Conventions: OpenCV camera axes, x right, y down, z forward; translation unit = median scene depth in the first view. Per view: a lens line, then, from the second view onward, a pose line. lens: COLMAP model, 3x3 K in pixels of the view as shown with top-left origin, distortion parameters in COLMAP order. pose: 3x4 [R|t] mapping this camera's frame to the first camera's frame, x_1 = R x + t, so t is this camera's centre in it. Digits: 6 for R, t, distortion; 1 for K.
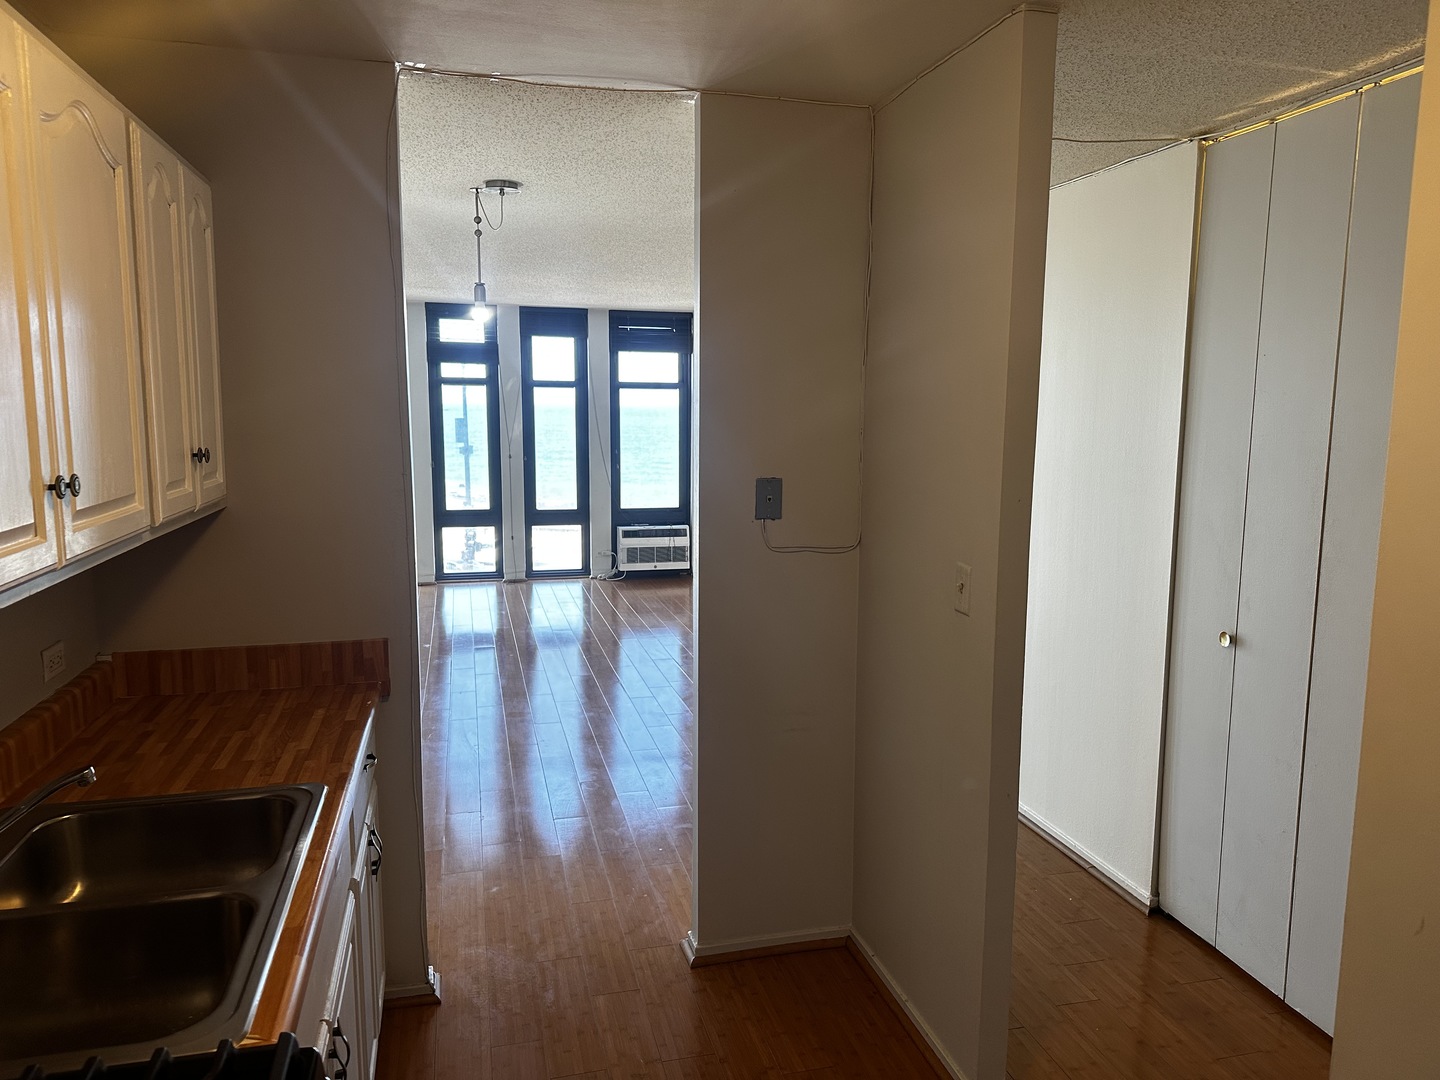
lens RADIAL K [[1010.0, 0, 757.4], [0, 1010.0, 556.8], [0, 0, 1]] dist [0.052306, -0.056793]
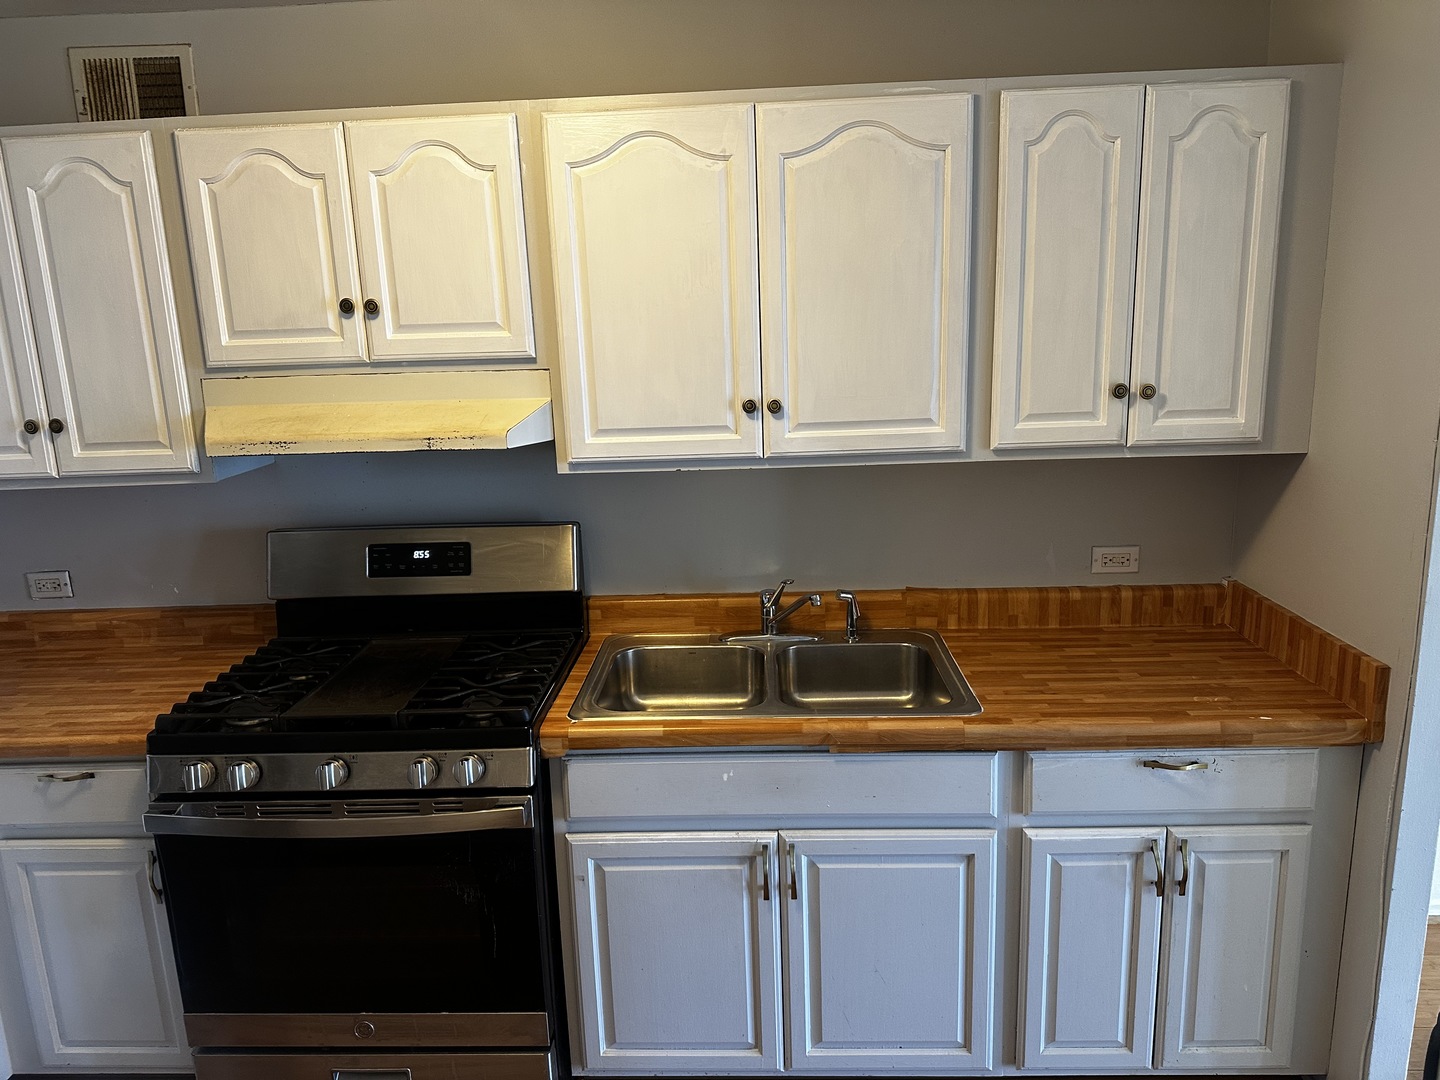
lens RADIAL K [[1010.0, 0, 713.9], [0, 1010.0, 535.1], [0, 0, 1]] dist [0.052306, -0.056793]
pose [[-0.323500, 0.202847, -0.924230, 0.519180], [-0.111055, 0.961862, 0.249978, -0.162252], [0.939688, 0.183508, -0.288635, 0.900141]]
